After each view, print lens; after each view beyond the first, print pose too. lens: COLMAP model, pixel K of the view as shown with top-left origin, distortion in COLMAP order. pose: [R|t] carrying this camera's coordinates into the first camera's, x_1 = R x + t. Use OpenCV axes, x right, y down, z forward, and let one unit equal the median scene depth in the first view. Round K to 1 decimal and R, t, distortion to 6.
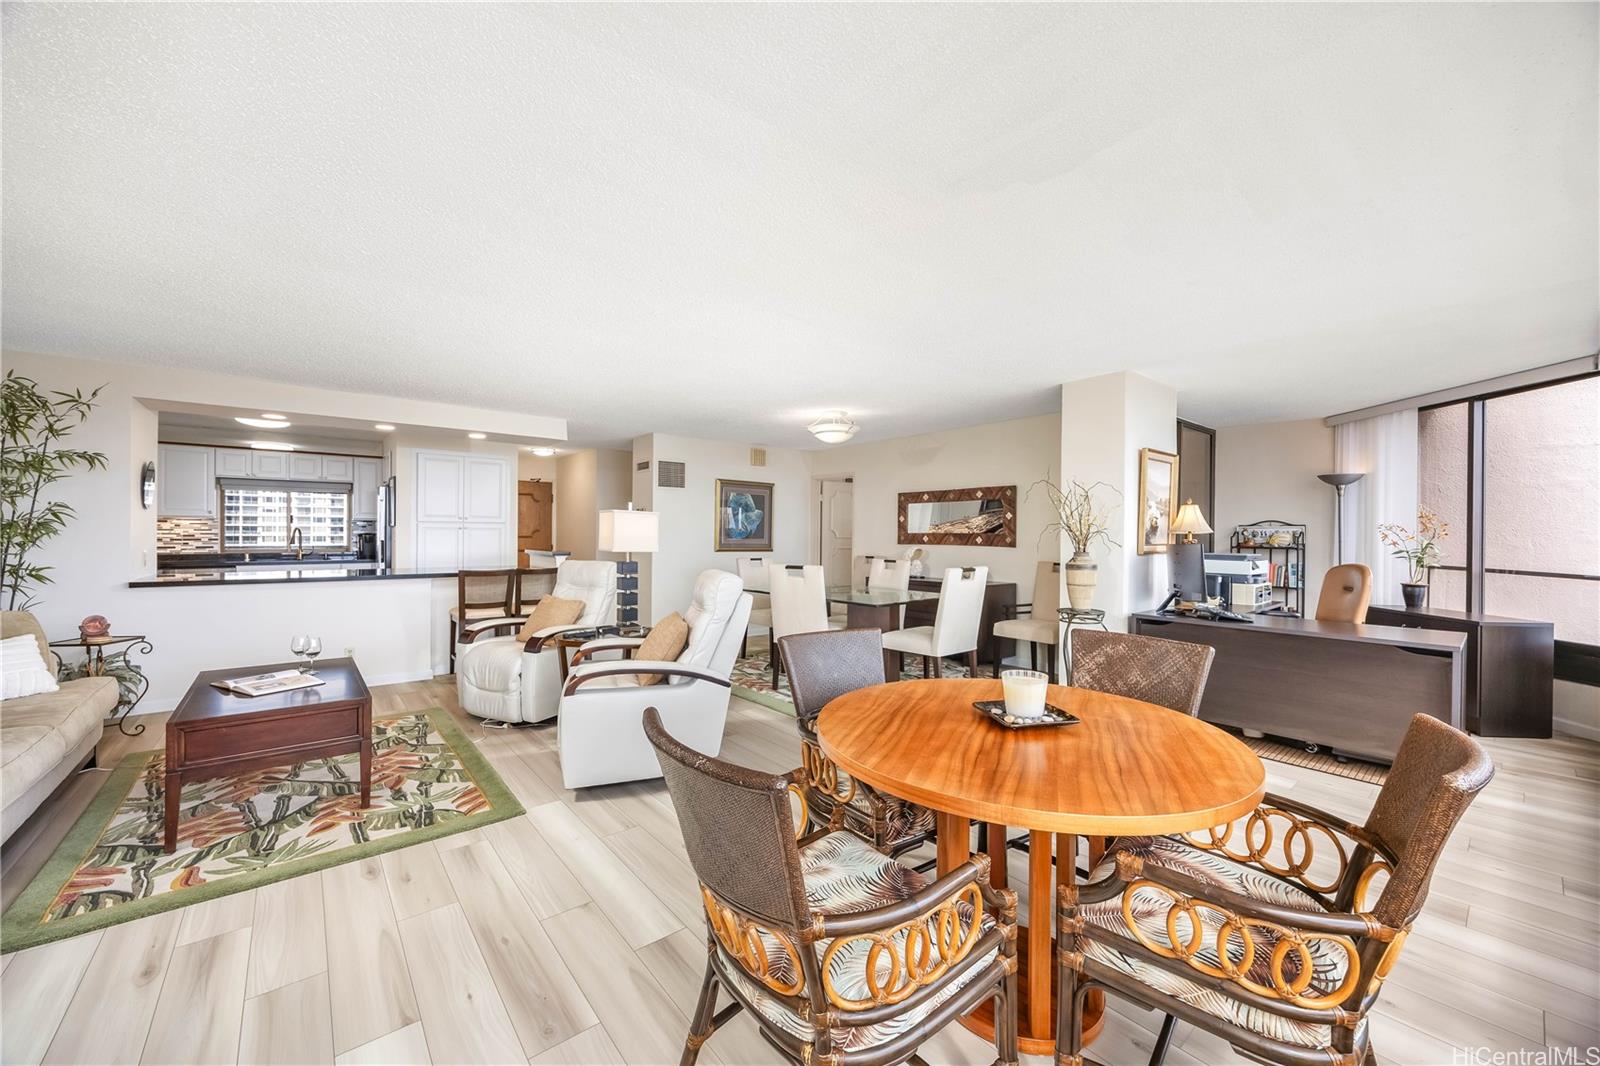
lens RADIAL K [[619.4, 0, 800.7], [0, 619.4, 531.0], [0, 0, 1]] dist [-0.003486, 0.000389]
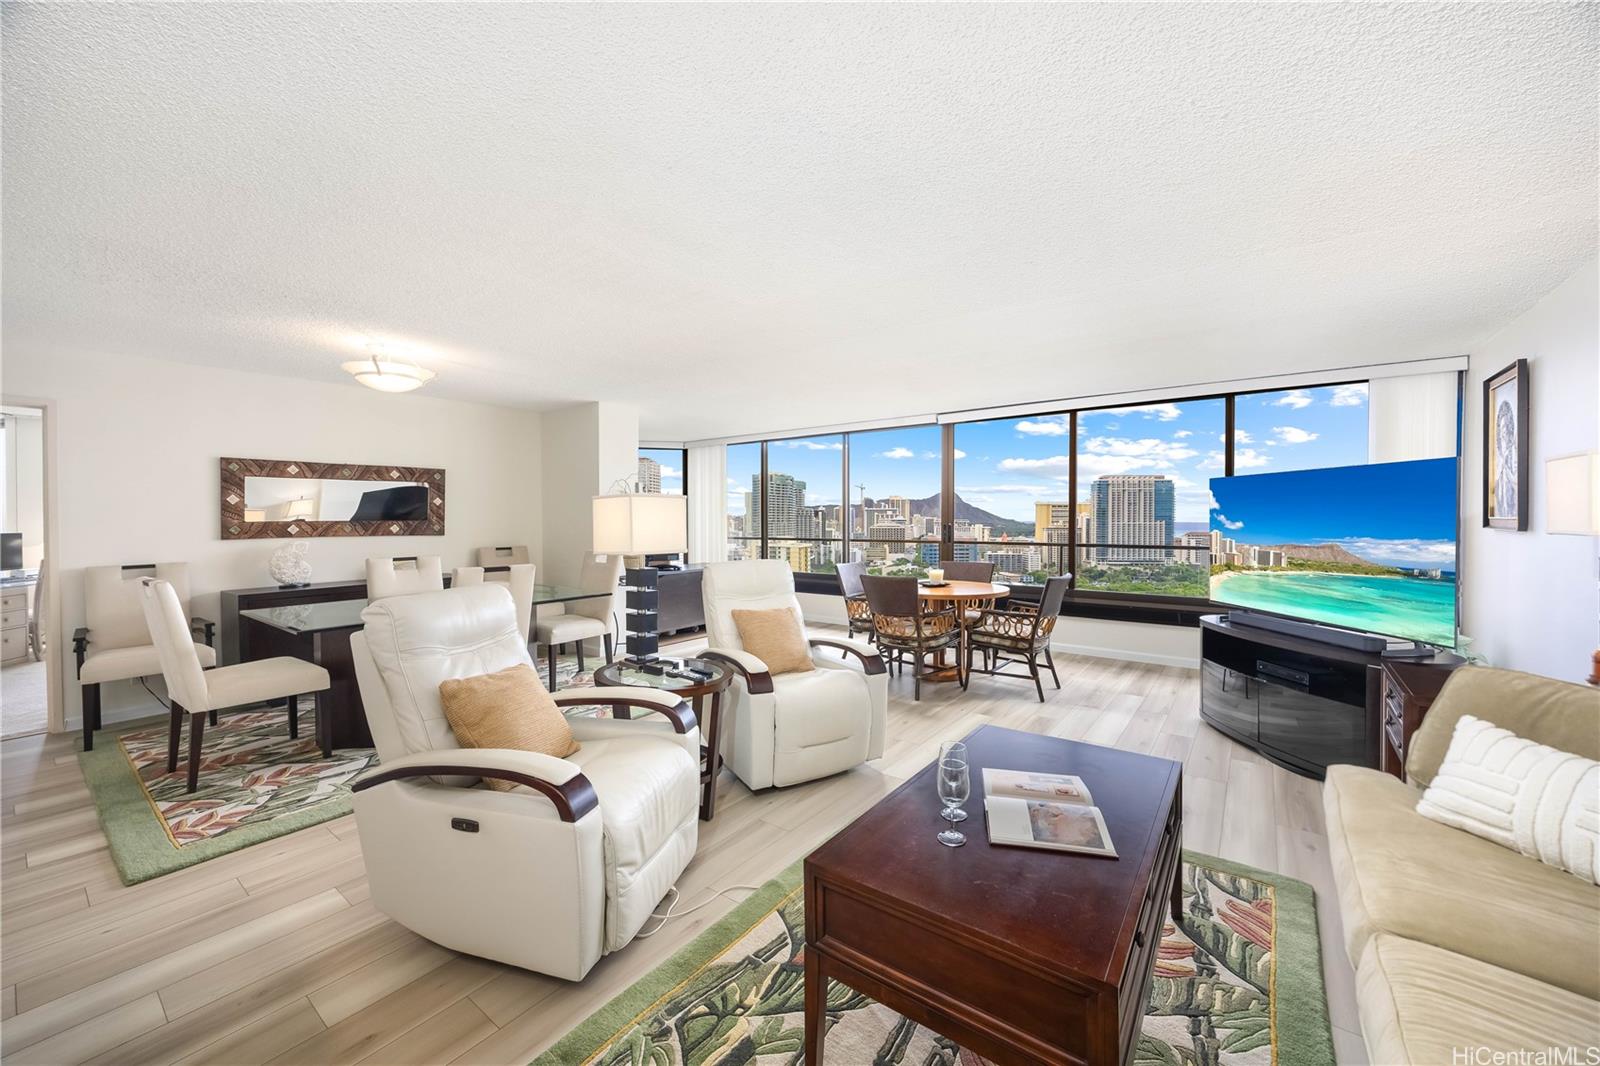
lens RADIAL K [[619.4, 0, 806.3], [0, 619.4, 529.7], [0, 0, 1]] dist [-0.003486, 0.000389]
pose [[-0.252194, -0.025061, 0.967352, -0.942528], [-0.004900, 0.999685, 0.024621, -0.010596], [-0.967664, 0.001469, -0.252238, 0.945360]]
